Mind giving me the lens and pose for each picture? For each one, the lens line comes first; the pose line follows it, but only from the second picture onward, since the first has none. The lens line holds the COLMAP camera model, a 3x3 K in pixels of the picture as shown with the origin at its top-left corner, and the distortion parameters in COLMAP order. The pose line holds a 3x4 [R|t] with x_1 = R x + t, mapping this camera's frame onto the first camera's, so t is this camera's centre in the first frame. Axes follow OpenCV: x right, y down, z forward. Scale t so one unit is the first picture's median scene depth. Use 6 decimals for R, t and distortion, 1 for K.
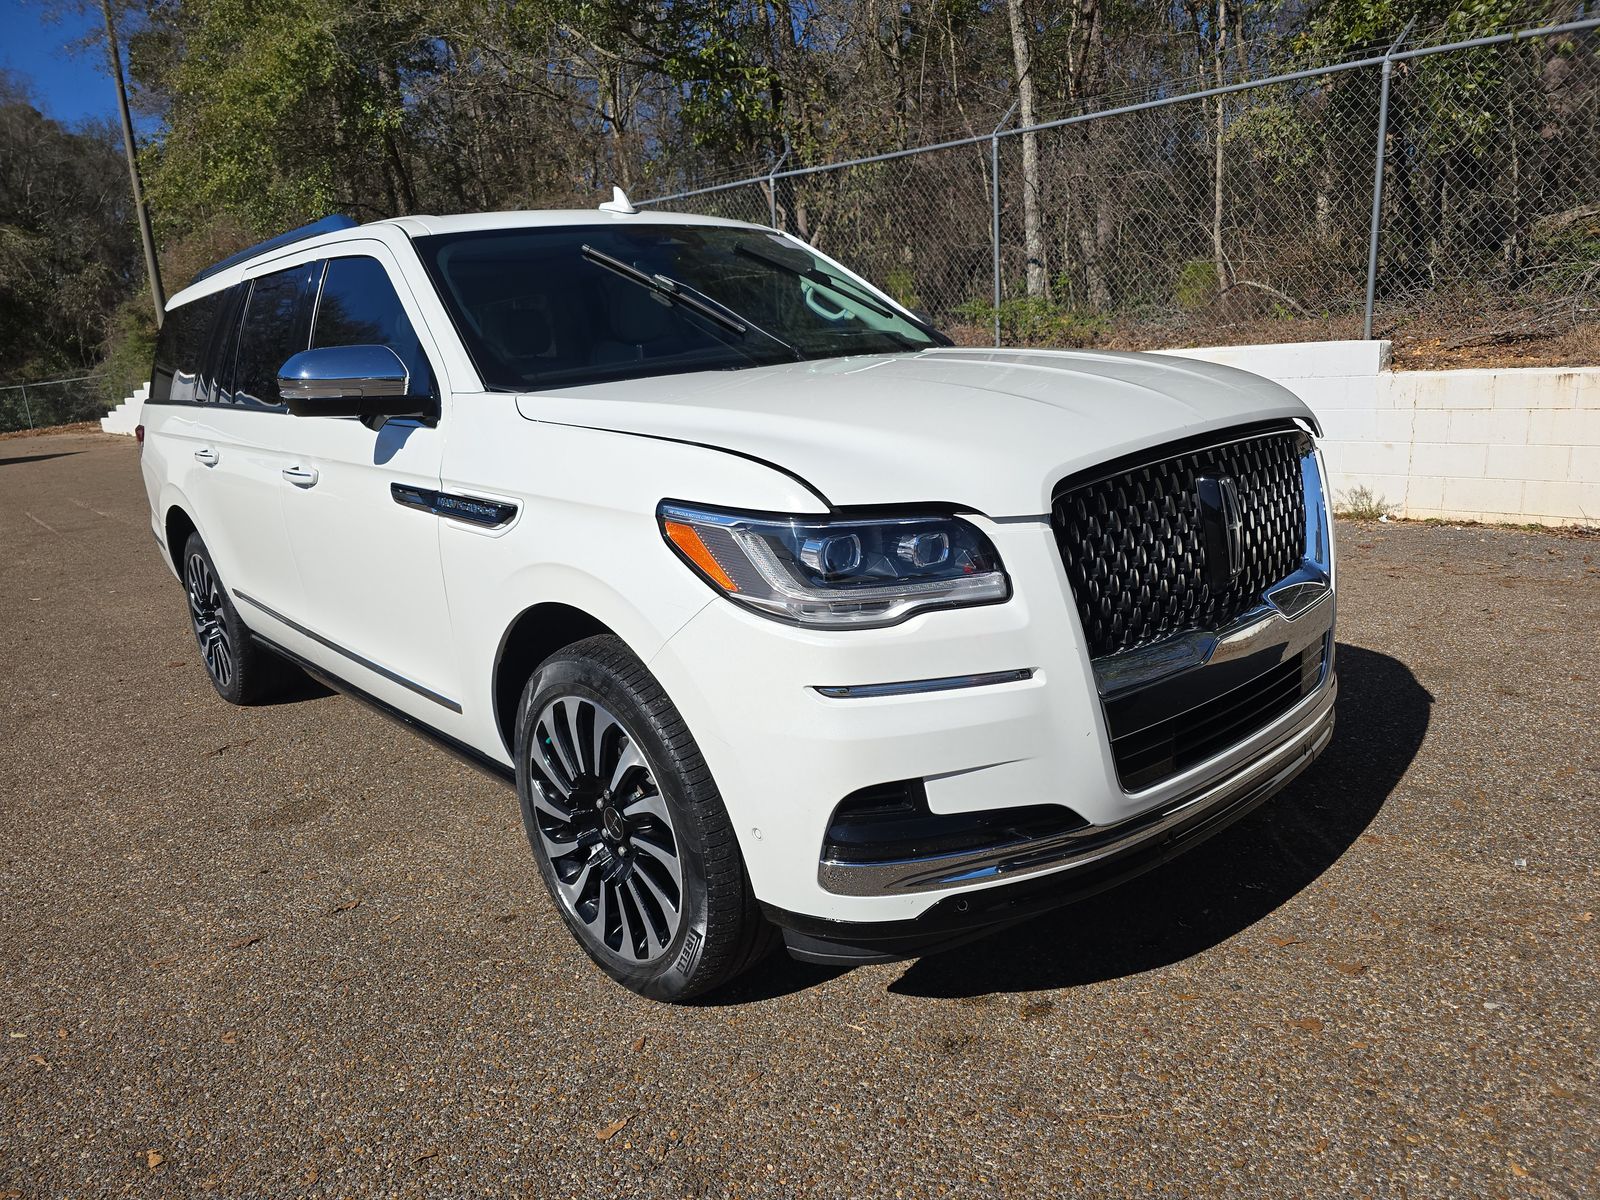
lens RADIAL K [[1062.1, 0, 806.6], [0, 1062.1, 597.7], [0, 0, 1]] dist [0.044823, -0.043972]
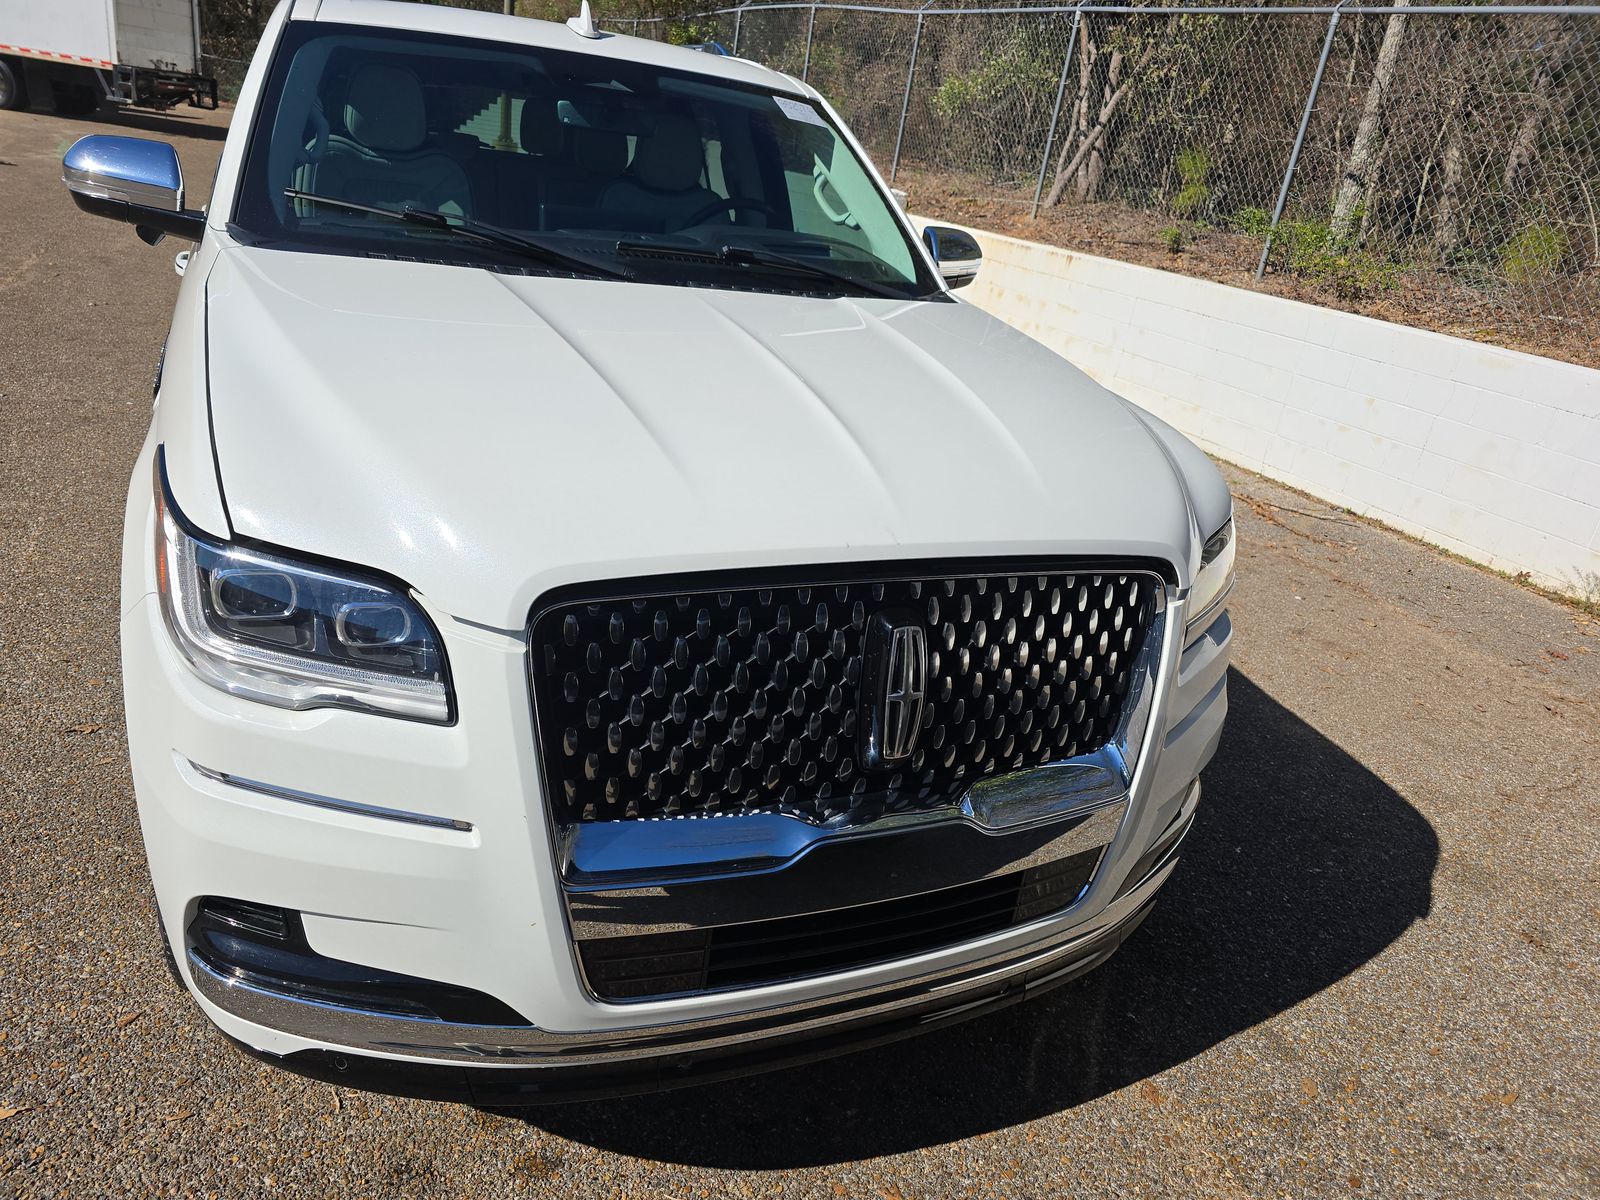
lens RADIAL K [[1062.1, 0, 806.6], [0, 1062.1, 597.7], [0, 0, 1]] dist [0.044823, -0.043972]
pose [[0.930465, 0.302758, -0.206329, 0.307492], [-0.267633, 0.946257, 0.181577, -0.157354], [0.250214, -0.113731, 0.961488, 0.218140]]
